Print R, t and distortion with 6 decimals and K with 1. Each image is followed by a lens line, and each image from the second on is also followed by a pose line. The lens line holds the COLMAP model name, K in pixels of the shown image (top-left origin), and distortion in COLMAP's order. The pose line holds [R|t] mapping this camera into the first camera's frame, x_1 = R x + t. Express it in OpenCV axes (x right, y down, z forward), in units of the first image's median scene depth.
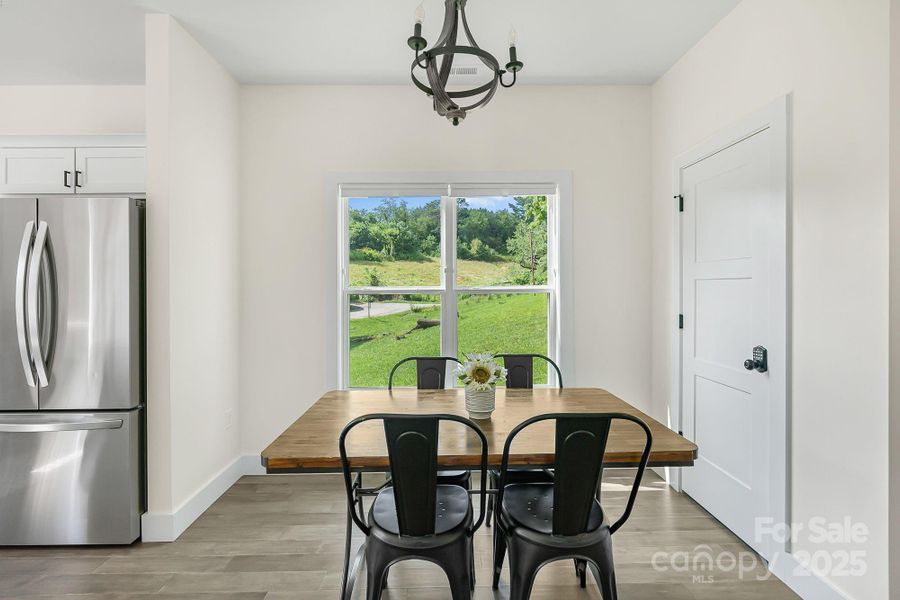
lens RADIAL K [[394.6, 0, 455.4], [0, 394.6, 303.4], [0, 0, 1]] dist [-0.004833, 0.000143]
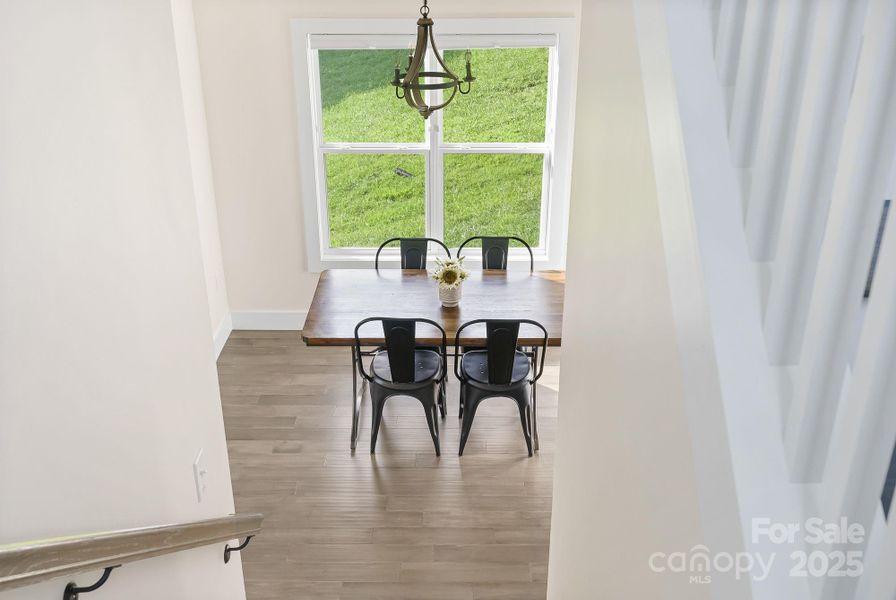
lens RADIAL K [[852.3, 0, 447.7], [0, 852.3, 299.7], [0, 0, 1]] dist [0.010506, 0.000000]
pose [[0.999169, 0.019108, -0.036006, 0.138372], [-0.002684, 0.912239, 0.409650, -0.782910], [0.040674, -0.409213, 0.911532, -1.386390]]
